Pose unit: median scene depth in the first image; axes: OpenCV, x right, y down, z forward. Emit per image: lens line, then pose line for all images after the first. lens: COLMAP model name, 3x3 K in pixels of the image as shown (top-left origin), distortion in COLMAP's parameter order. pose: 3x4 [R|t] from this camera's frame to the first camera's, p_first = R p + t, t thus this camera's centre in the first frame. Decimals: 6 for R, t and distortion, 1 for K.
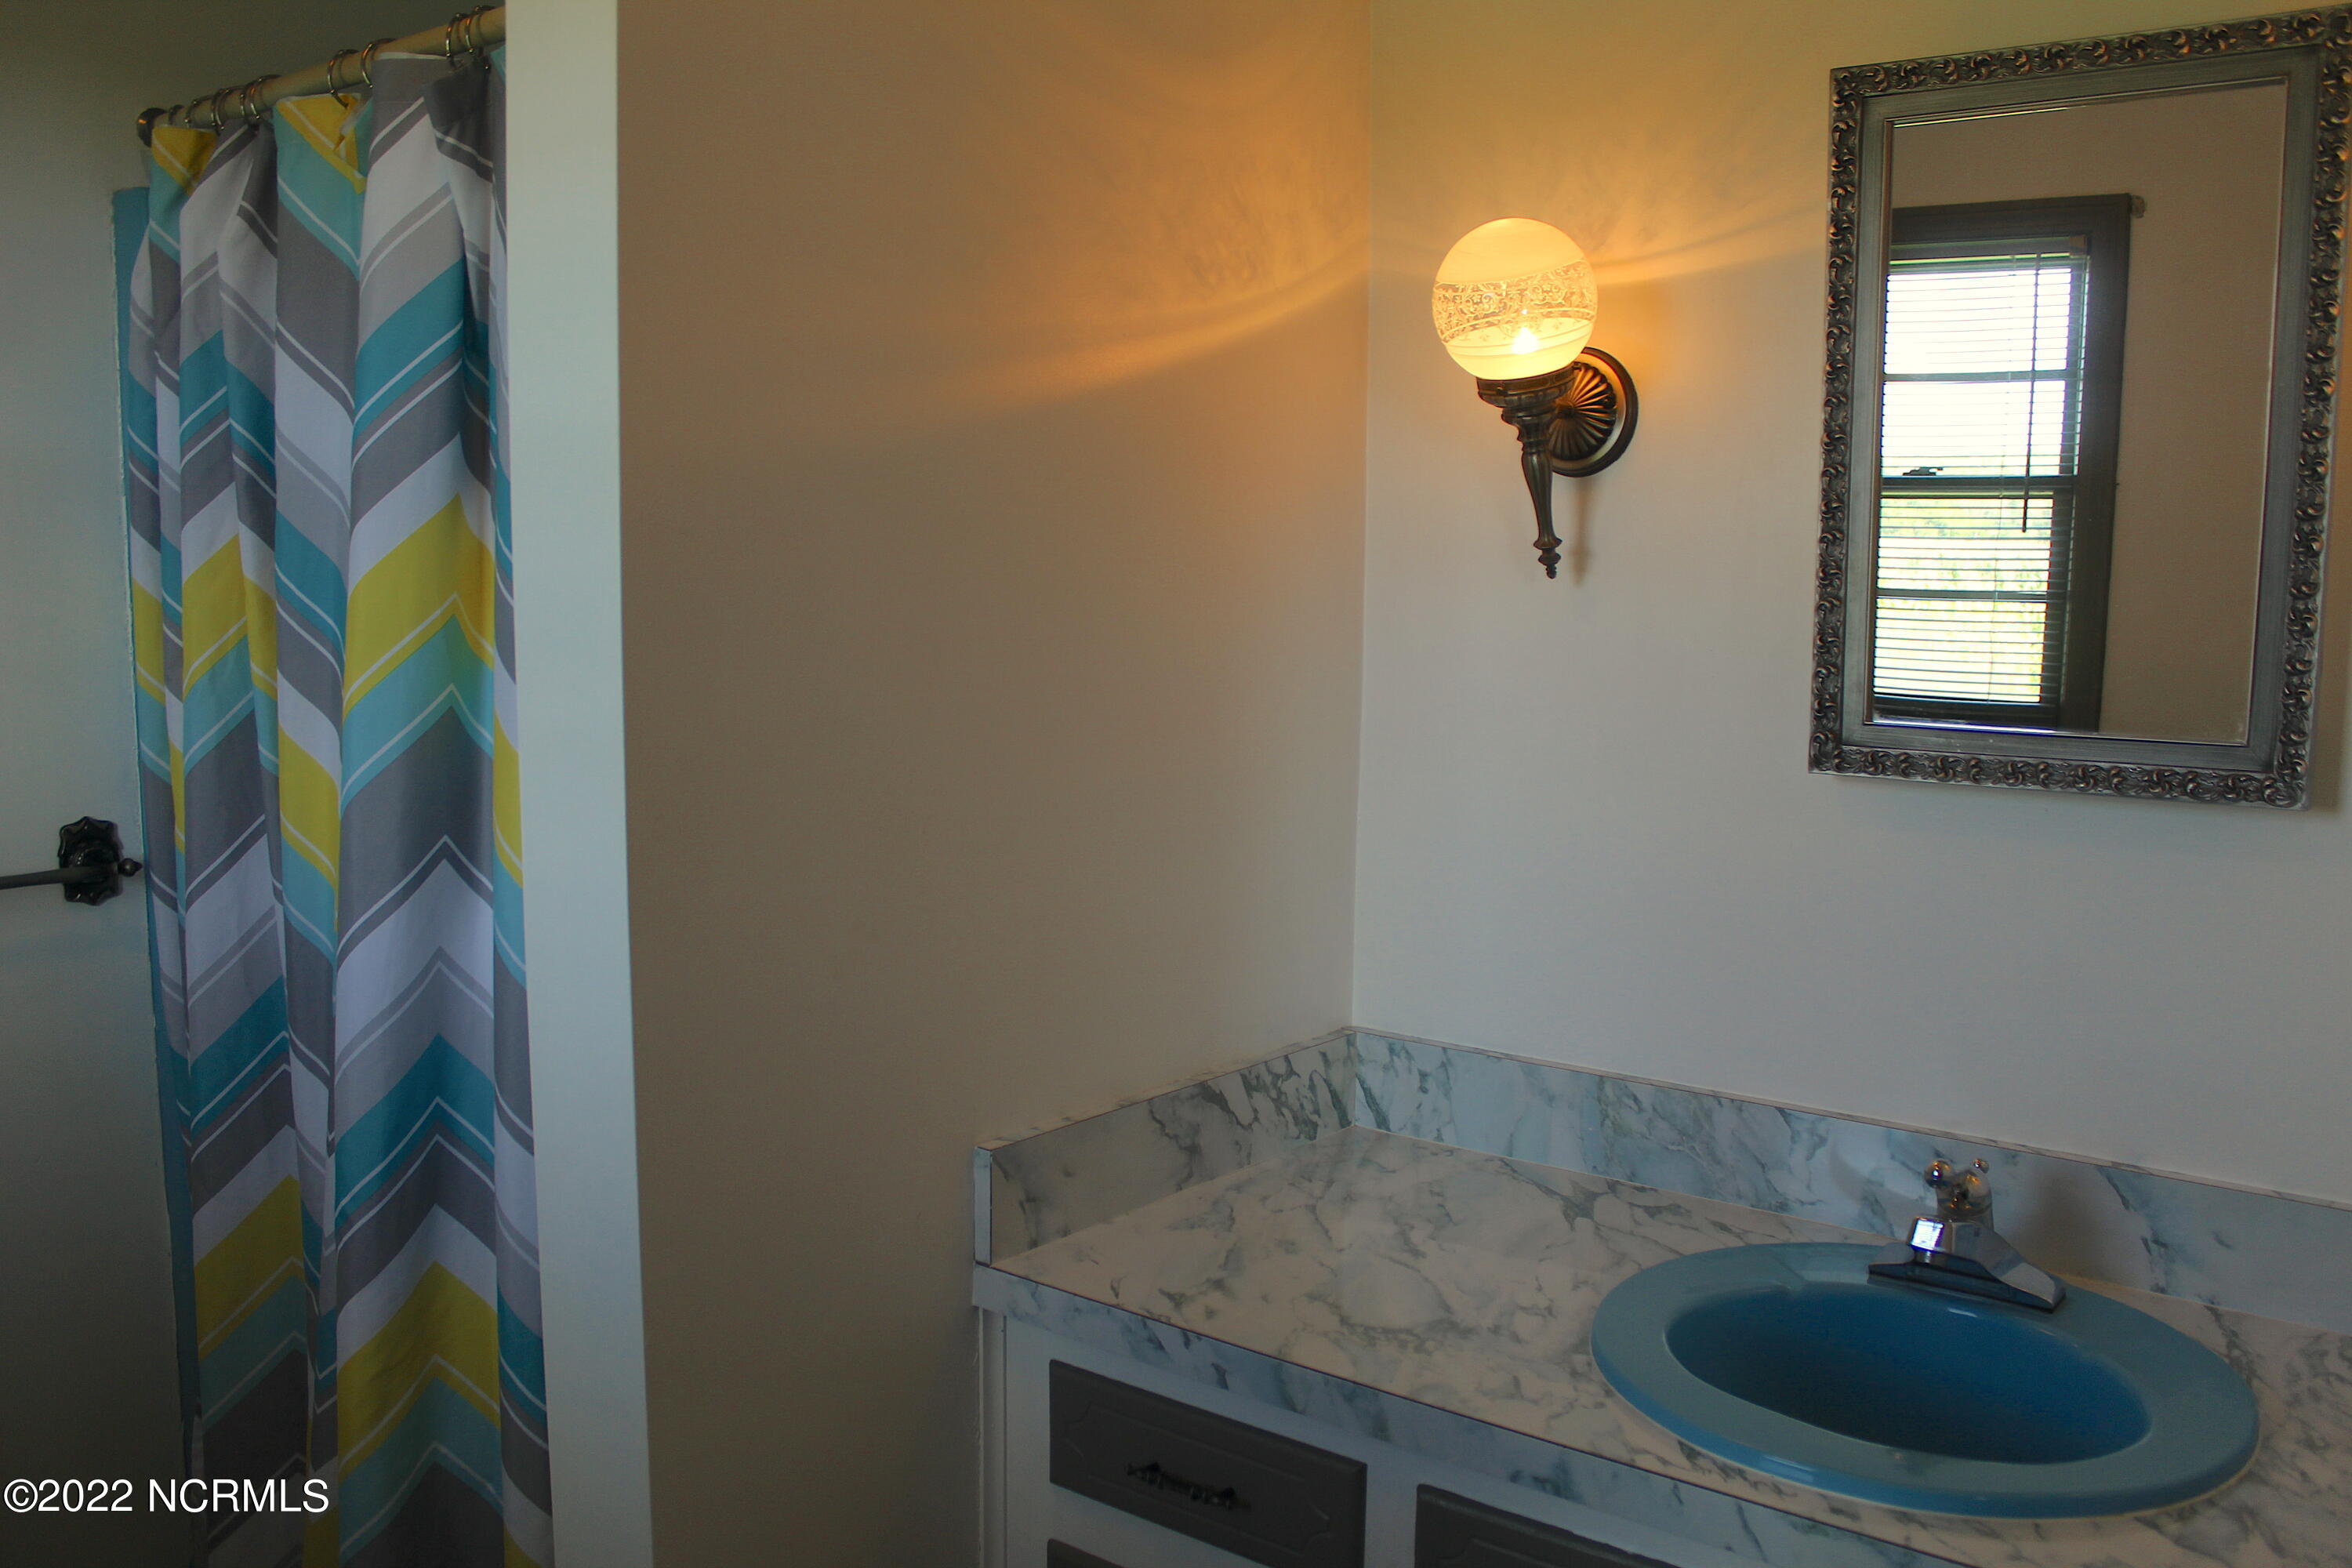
lens RADIAL K [[1943.5, 0, 1182.6], [0, 1943.5, 789.6], [0, 0, 1]] dist [-0.167106, 0.144599]
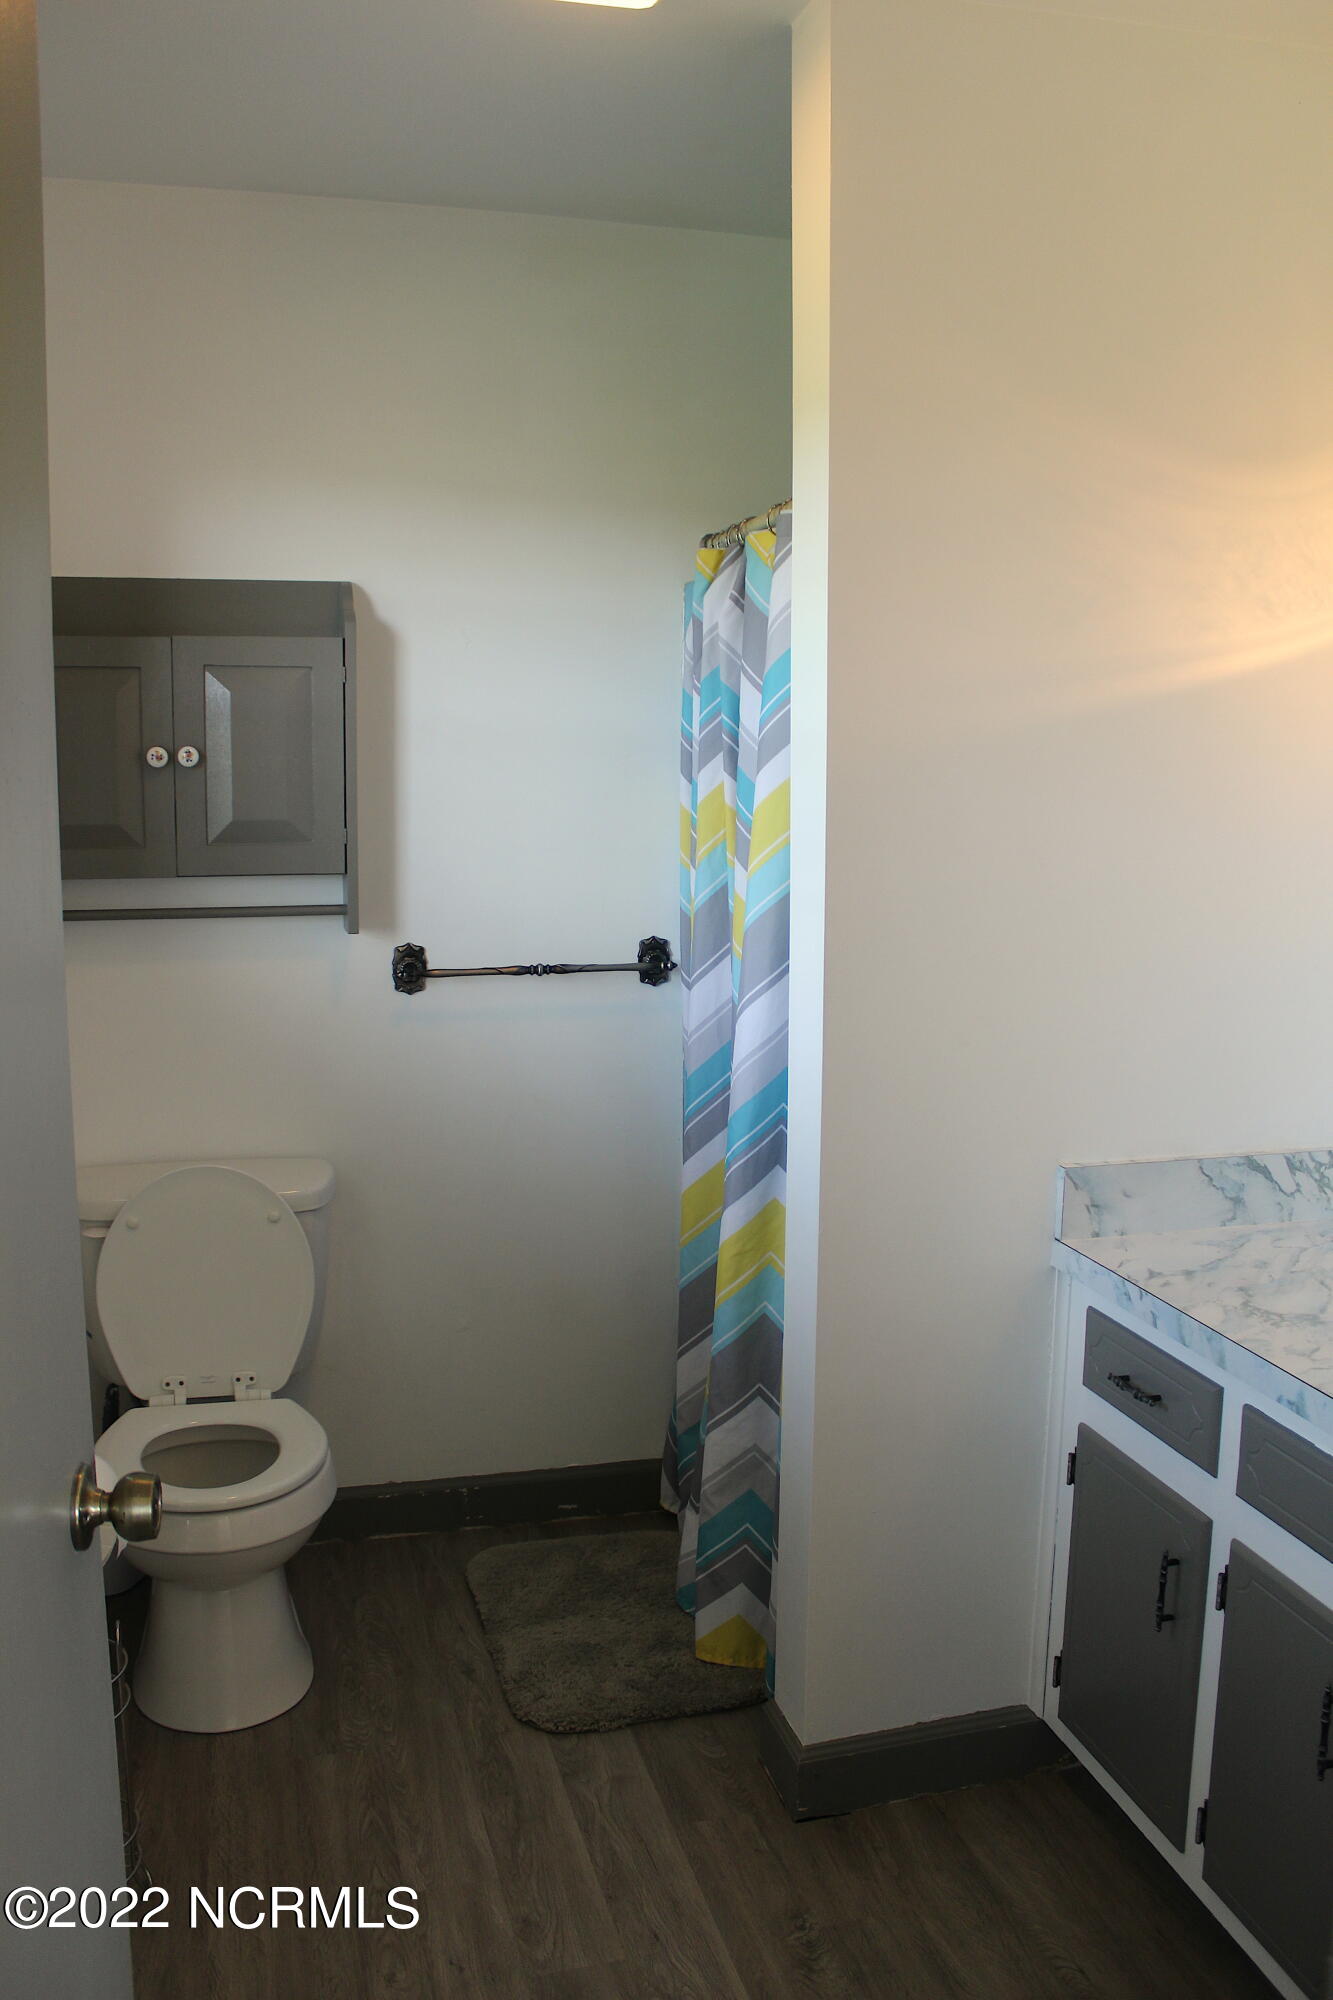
lens RADIAL K [[1652.6, 0, 669.4], [0, 1652.6, 985.4], [0, 0, 1]] dist [-0.167106, 0.144599]
pose [[0.793298, 0.072176, -0.604540, 0.415033], [-0.068695, 0.997219, 0.028913, 0.016635], [0.604945, 0.018592, 0.796050, -0.263792]]
